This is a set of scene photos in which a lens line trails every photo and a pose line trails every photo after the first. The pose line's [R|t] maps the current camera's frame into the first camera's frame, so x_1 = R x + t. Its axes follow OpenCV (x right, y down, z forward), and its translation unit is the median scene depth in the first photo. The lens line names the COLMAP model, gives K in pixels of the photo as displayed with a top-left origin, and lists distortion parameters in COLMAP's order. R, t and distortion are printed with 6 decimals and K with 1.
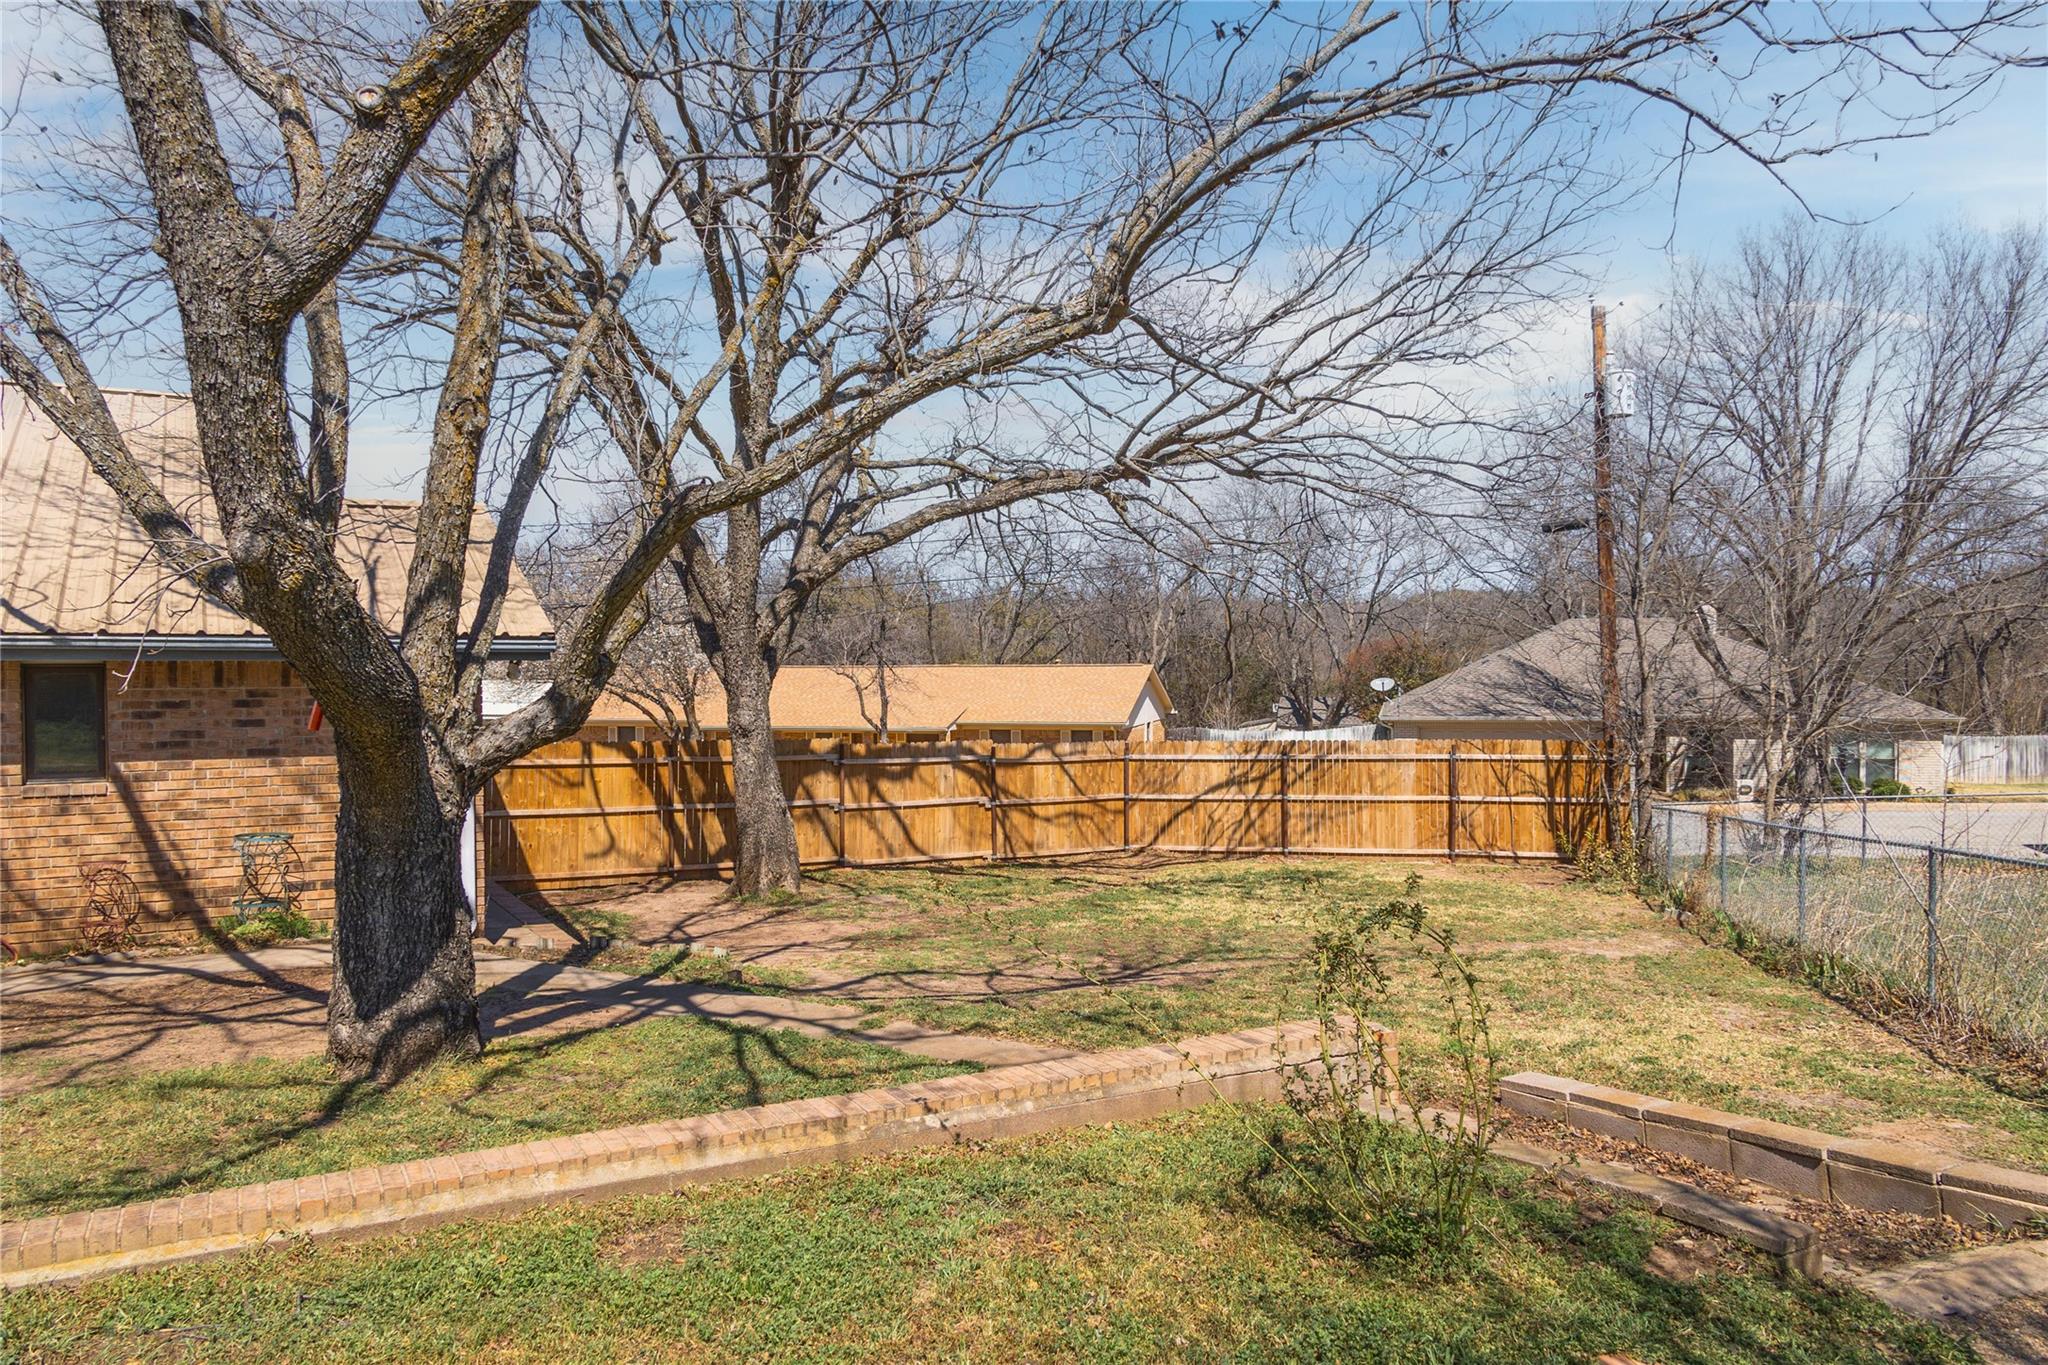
lens RADIAL K [[1444.3, 0, 1027.8], [0, 1444.3, 680.9], [0, 0, 1]] dist [-0.000539, 0.002987]
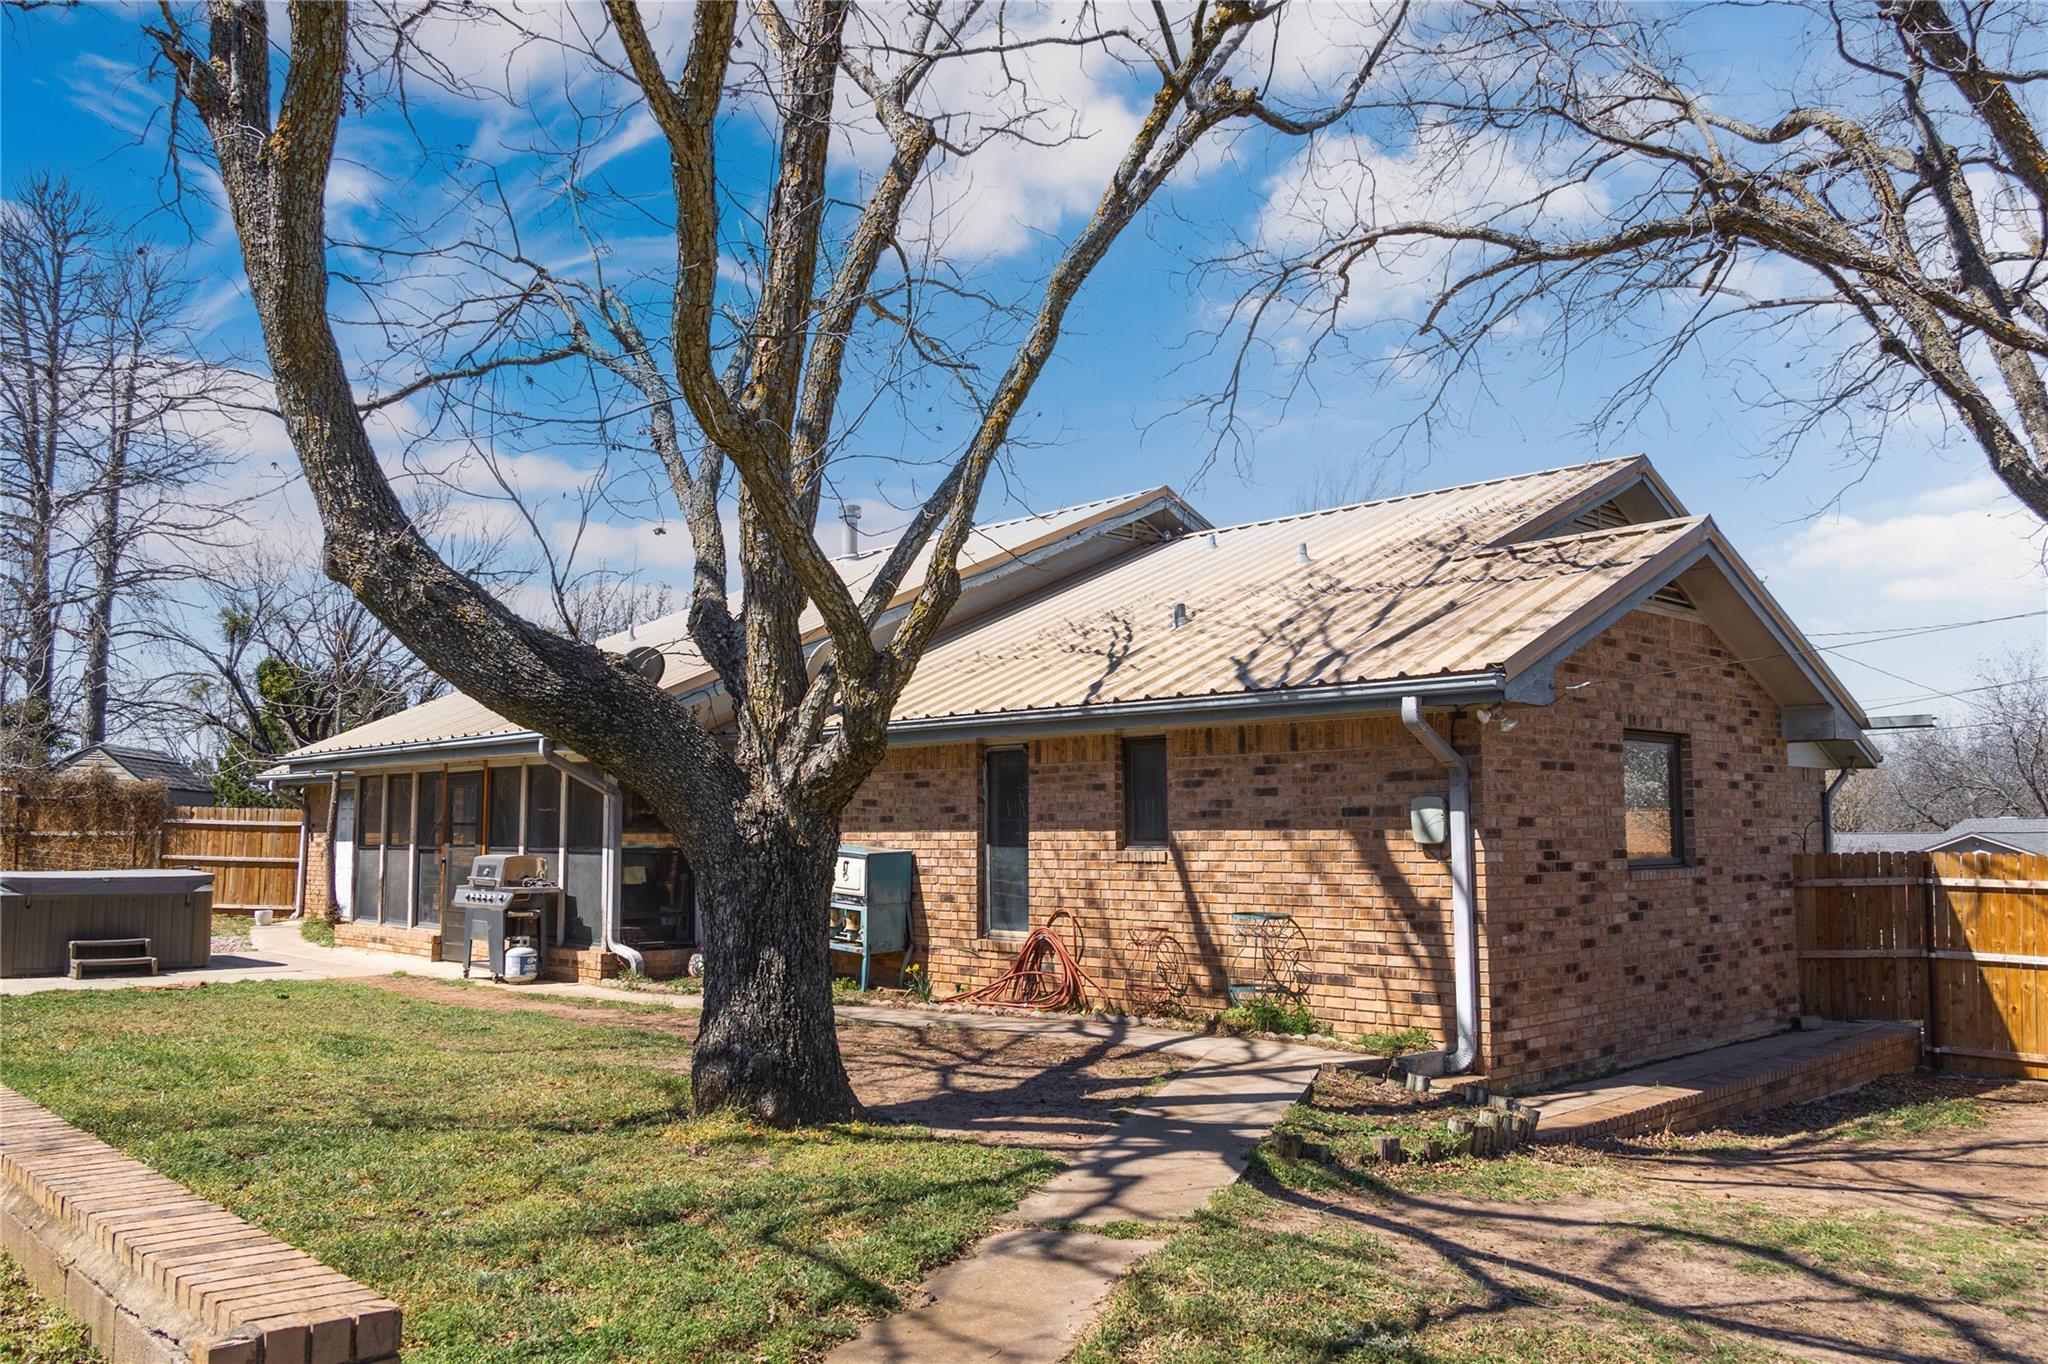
lens RADIAL K [[1550.0, 0, 1006.5], [0, 1550.0, 694.6], [0, 0, 1]] dist [-0.049358, 0.013123]
pose [[0.246073, -0.084653, -0.965547, 0.234804], [-0.008340, 0.995957, -0.089444, 0.035293], [0.969215, 0.030062, 0.244373, 0.369769]]
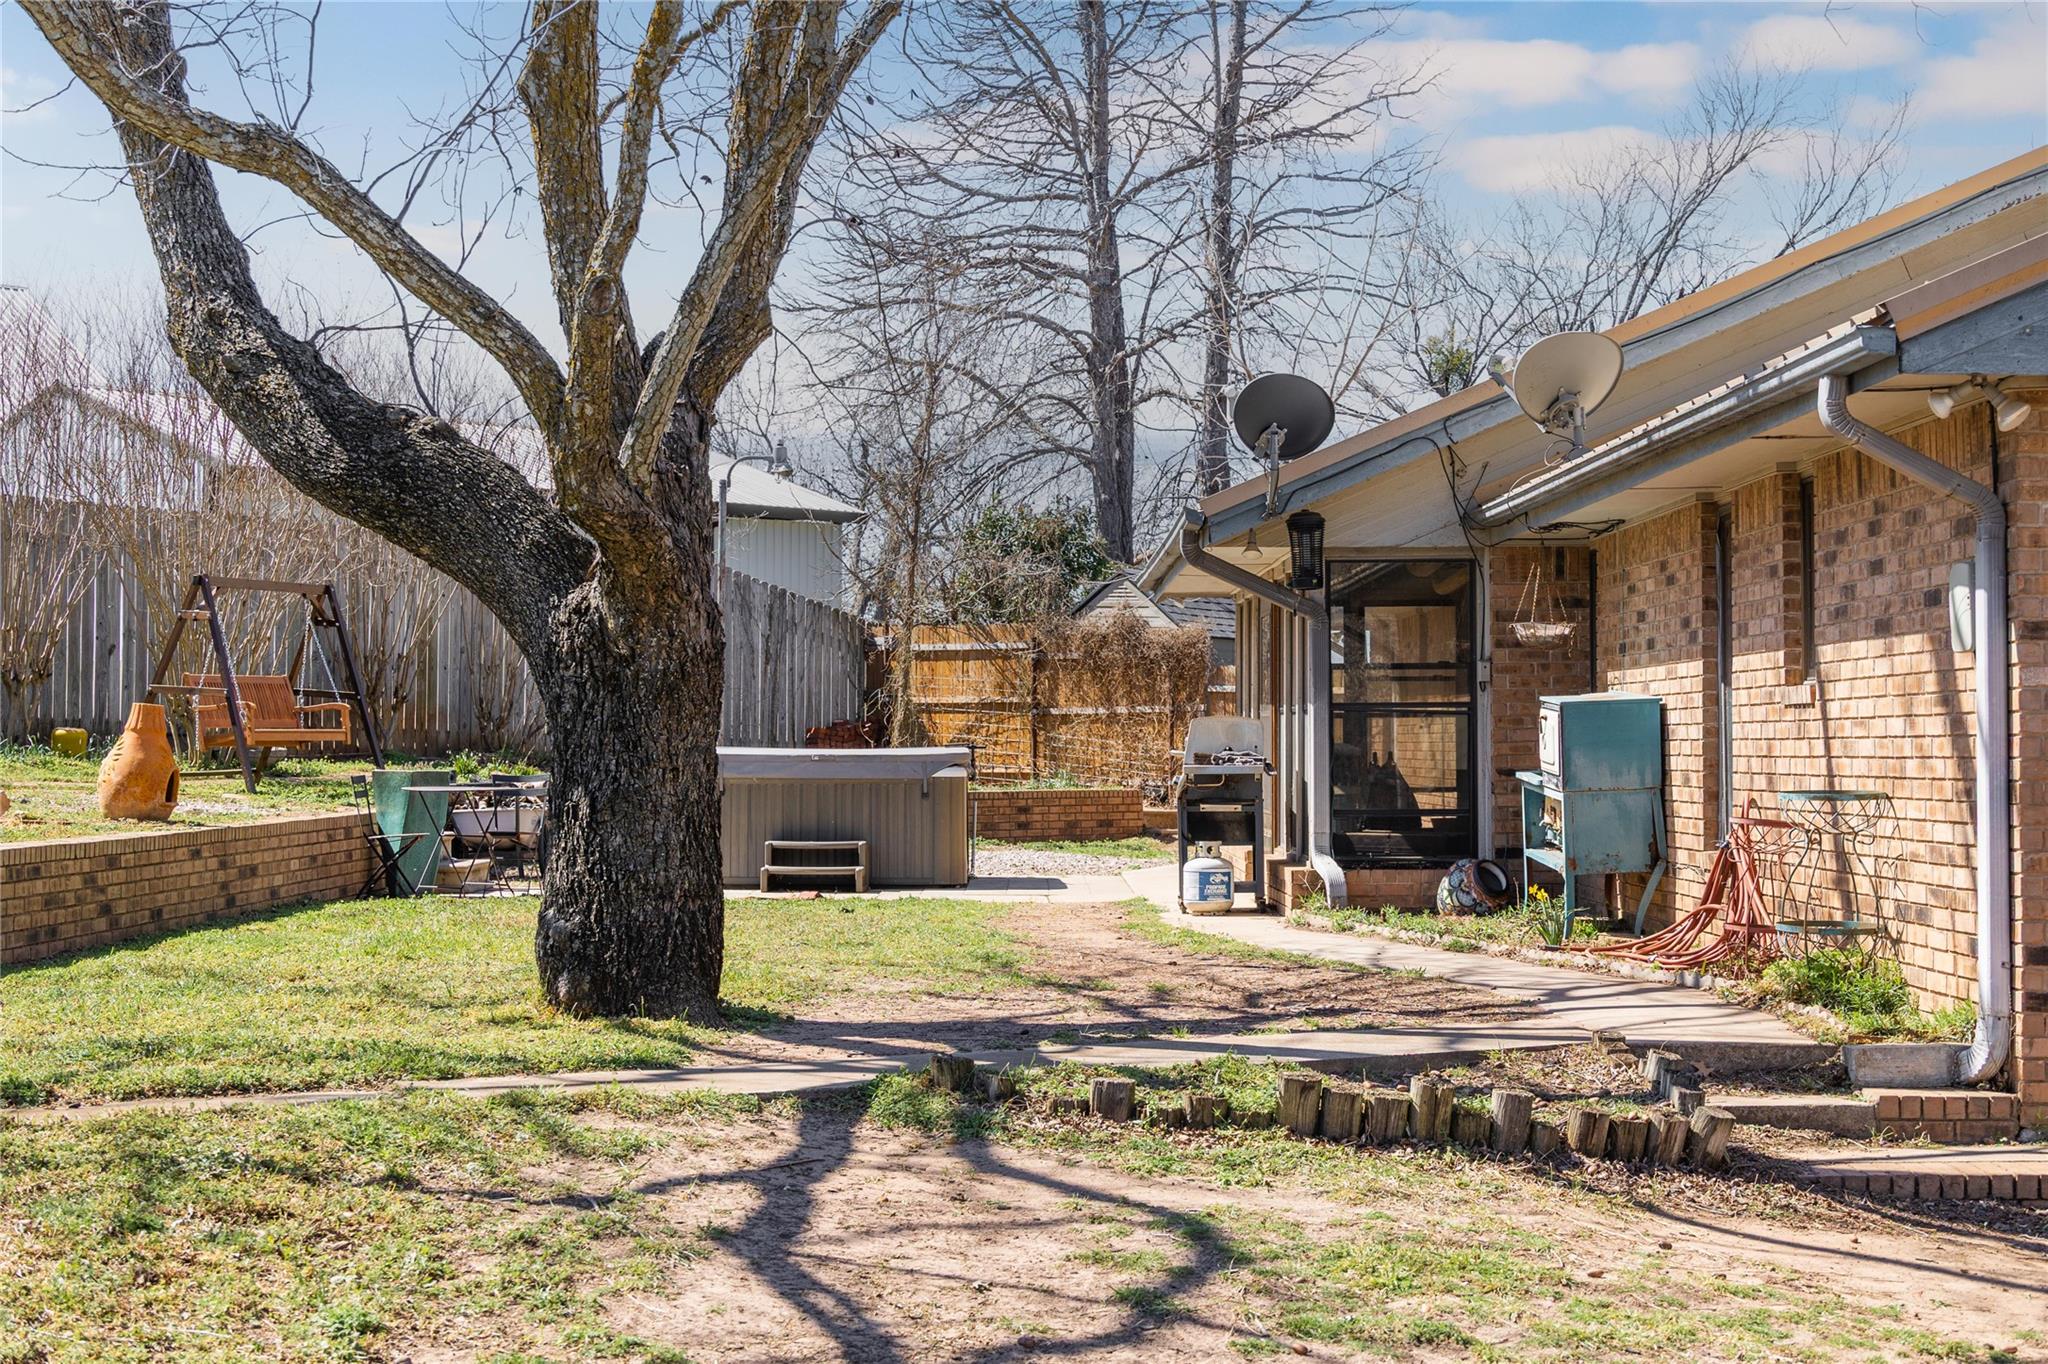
lens RADIAL K [[3089.7, 0, 1021.2], [0, 3089.7, 680.7], [0, 0, 1]] dist [-0.044516, 0.000000]
pose [[-0.483240, -0.013768, -0.875379, 0.320823], [-0.005924, 0.999905, -0.012455, 0.051123], [0.875468, -0.000833, -0.483276, 0.775130]]
